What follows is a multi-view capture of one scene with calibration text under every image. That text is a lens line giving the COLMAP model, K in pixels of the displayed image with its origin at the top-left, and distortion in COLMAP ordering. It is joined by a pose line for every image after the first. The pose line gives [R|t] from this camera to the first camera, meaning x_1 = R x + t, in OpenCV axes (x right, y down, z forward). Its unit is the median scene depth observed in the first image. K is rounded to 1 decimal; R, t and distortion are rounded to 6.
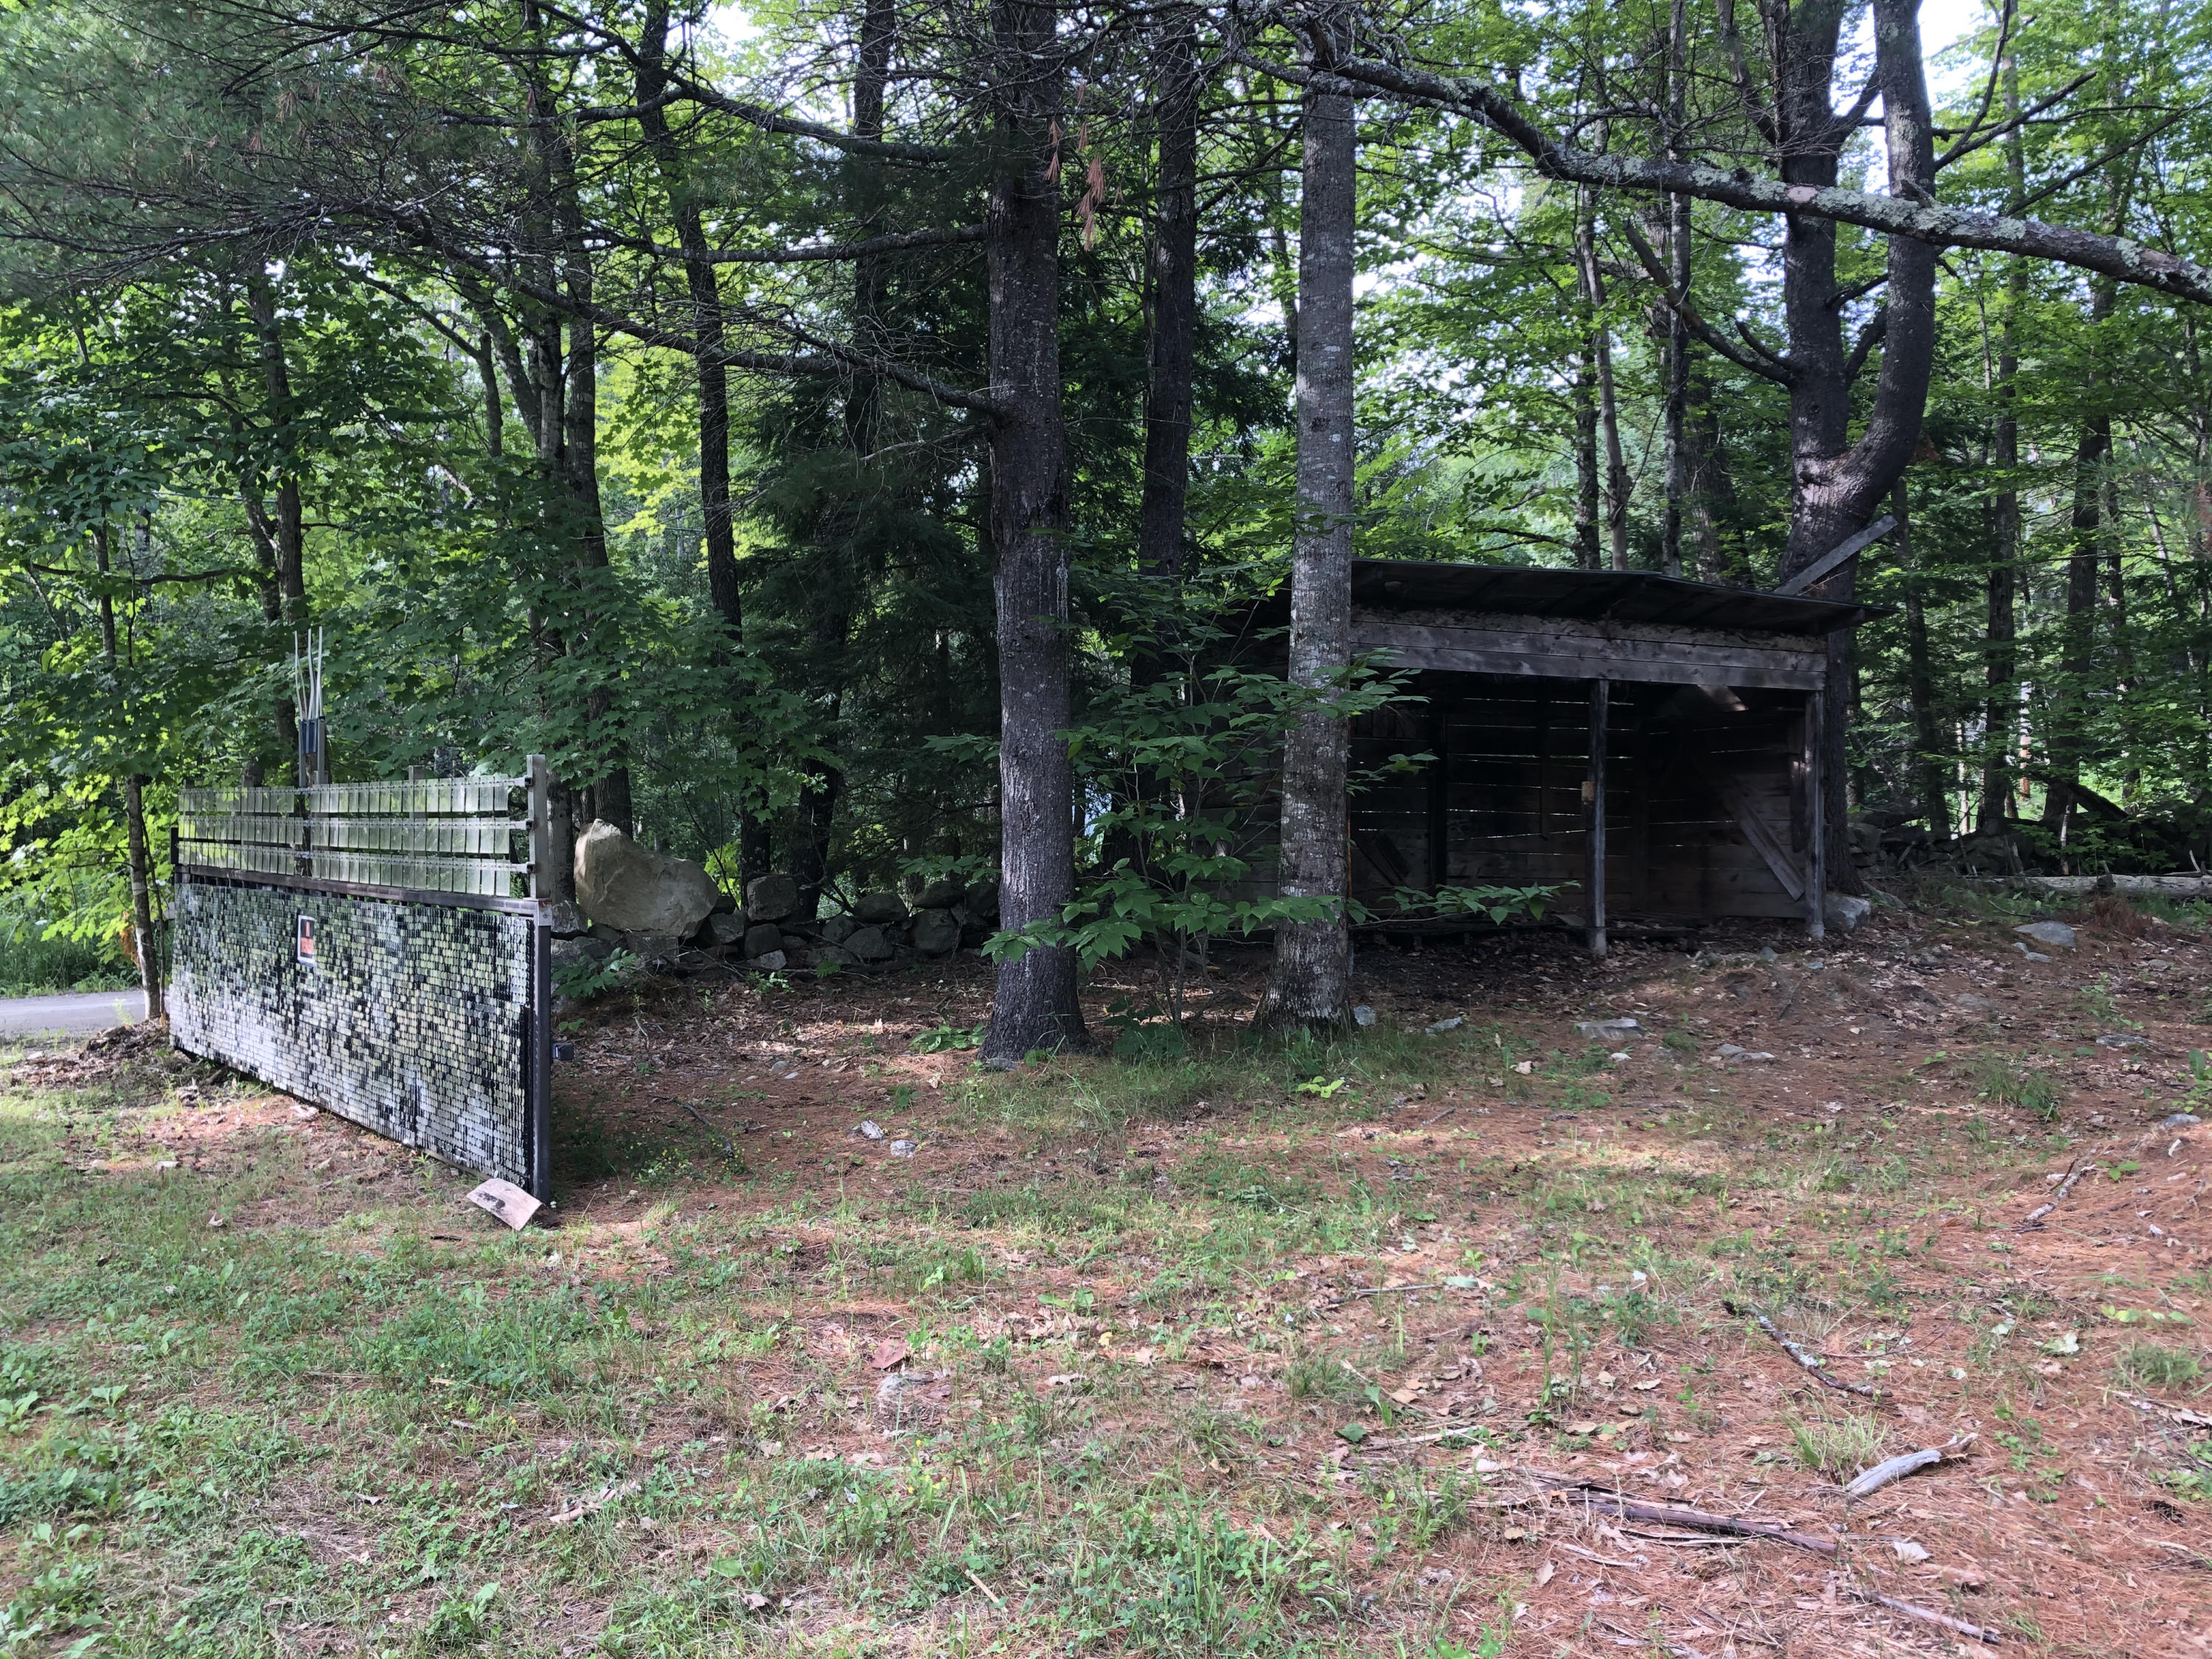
lens RADIAL K [[1744.1, 0, 1091.8], [0, 1744.1, 810.1], [0, 0, 1]] dist [0.102477, -0.173819]
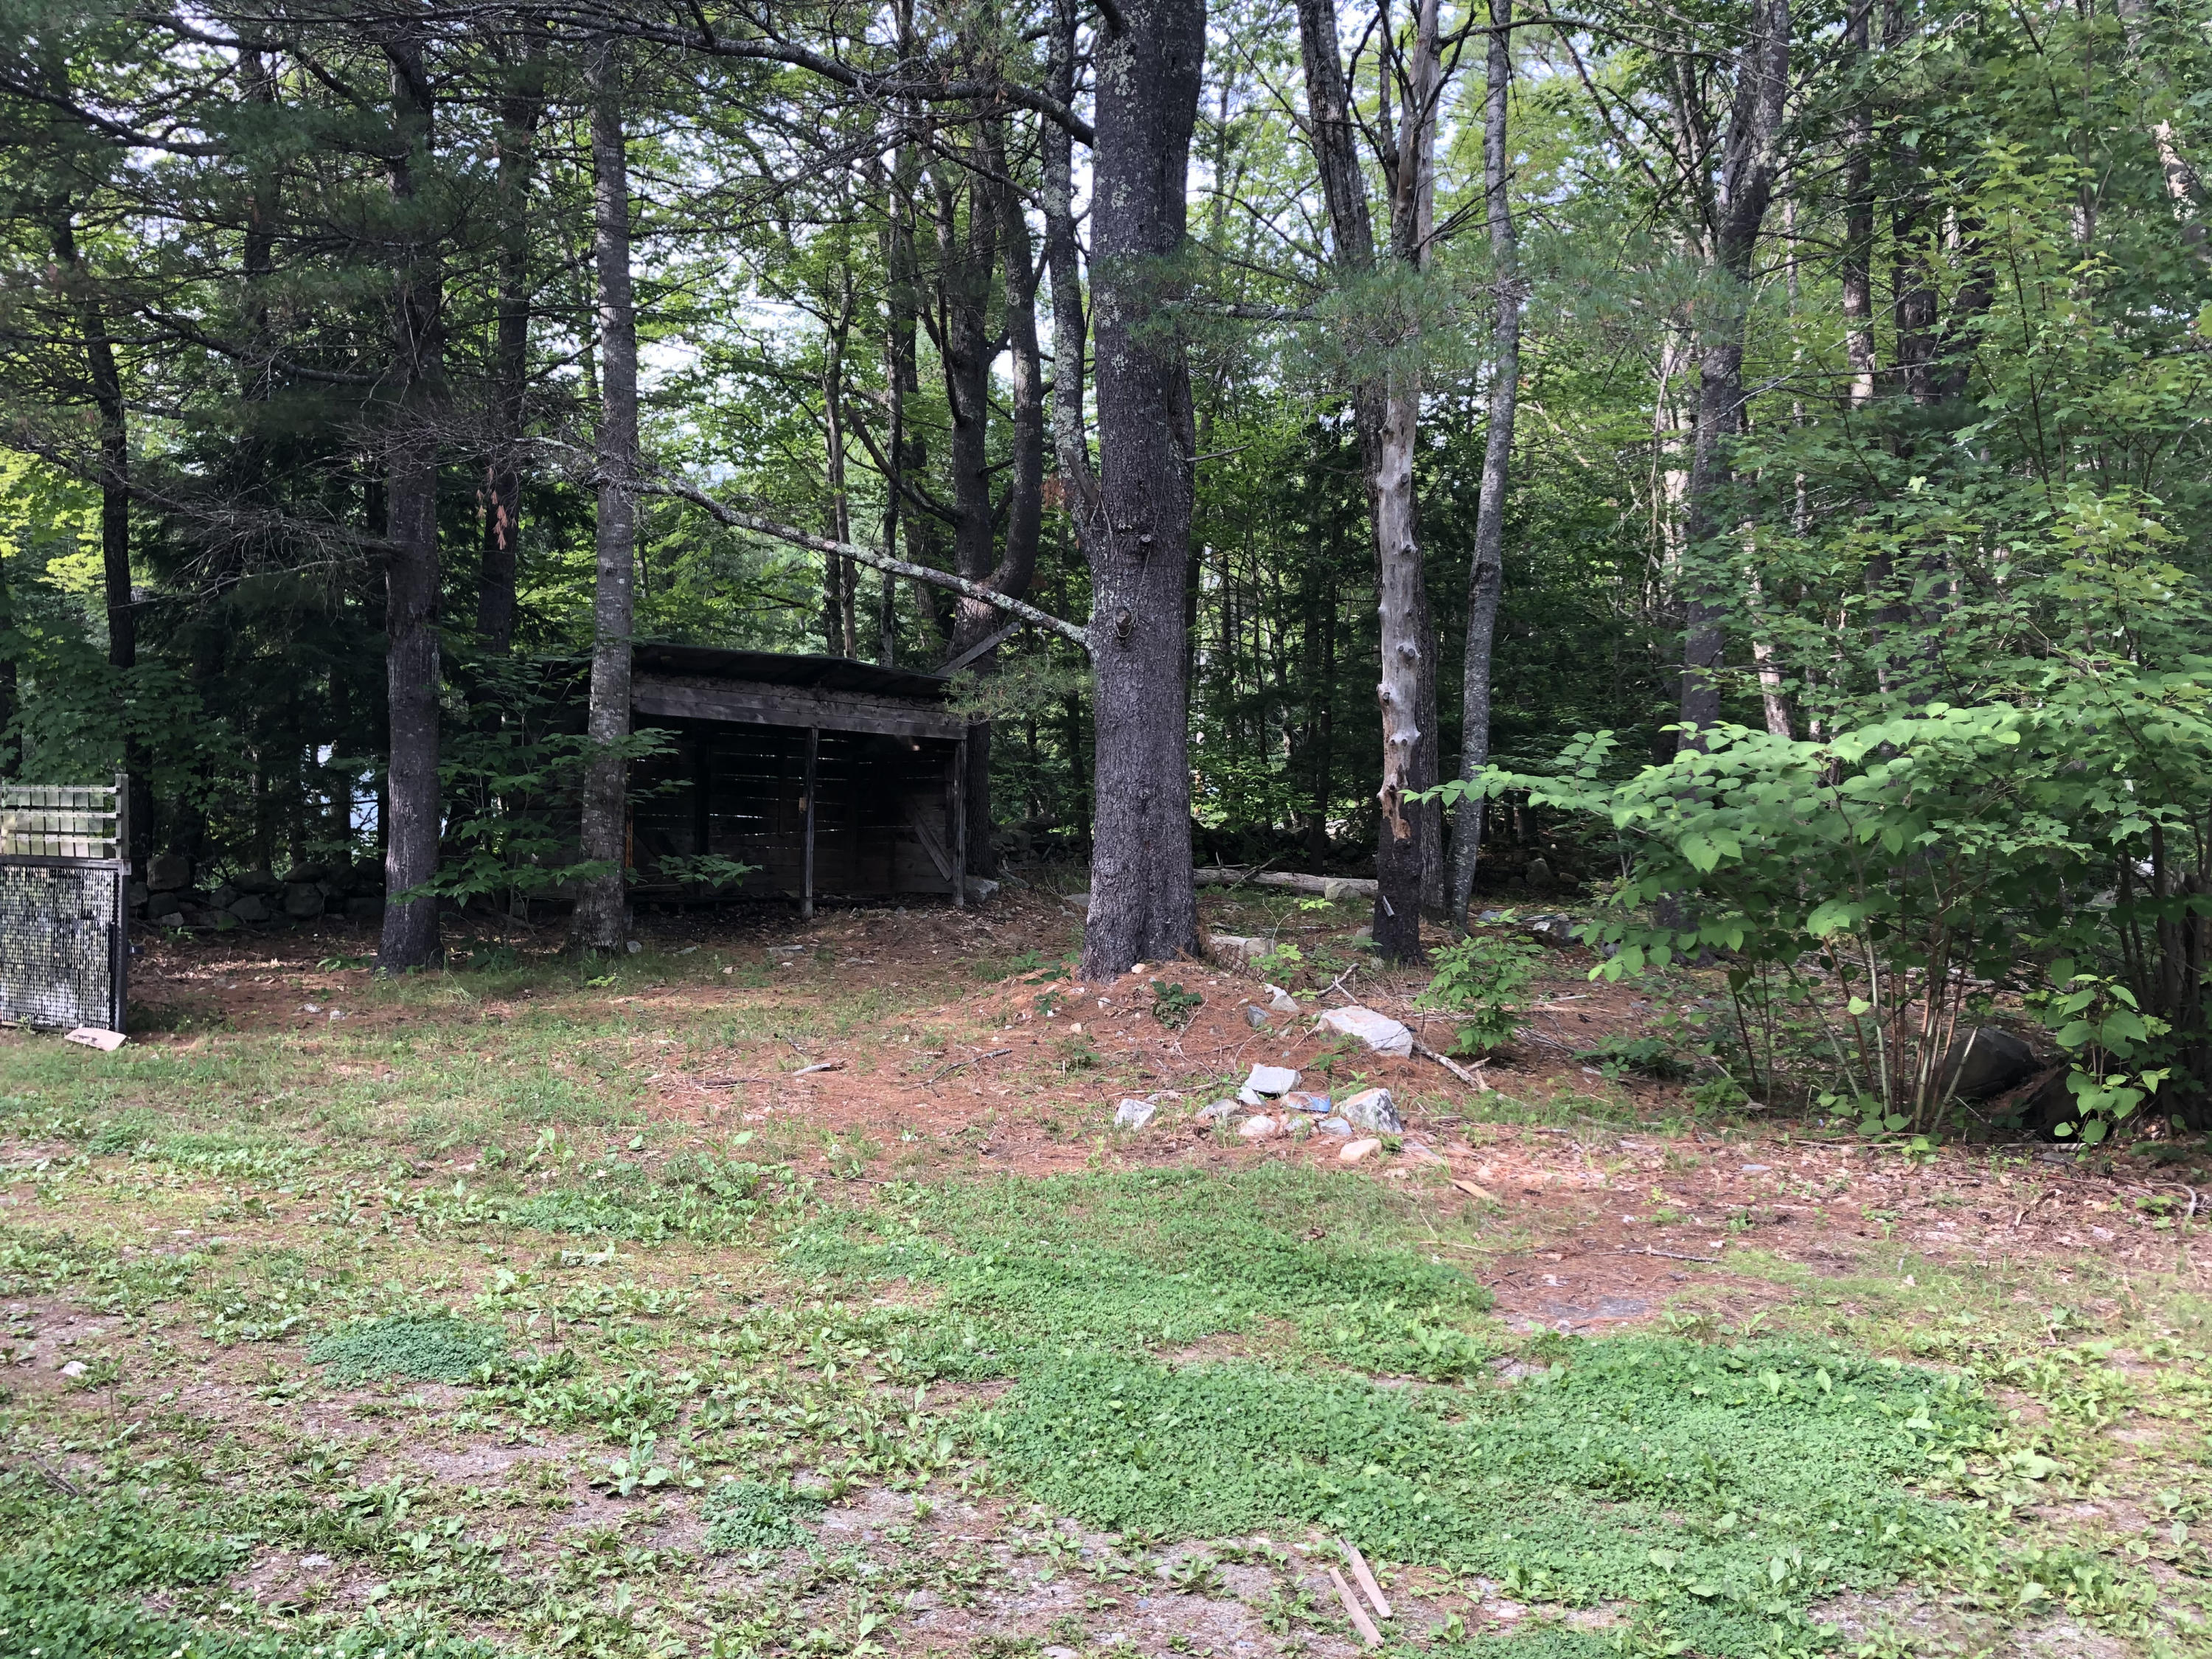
lens RADIAL K [[1744.1, 0, 1091.8], [0, 1744.1, 810.1], [0, 0, 1]] dist [0.102477, -0.173819]
pose [[0.925314, 0.022063, 0.378558, -0.065037], [-0.022107, 0.999747, -0.004230, -0.007320], [-0.378556, -0.004454, 0.925568, -0.630740]]
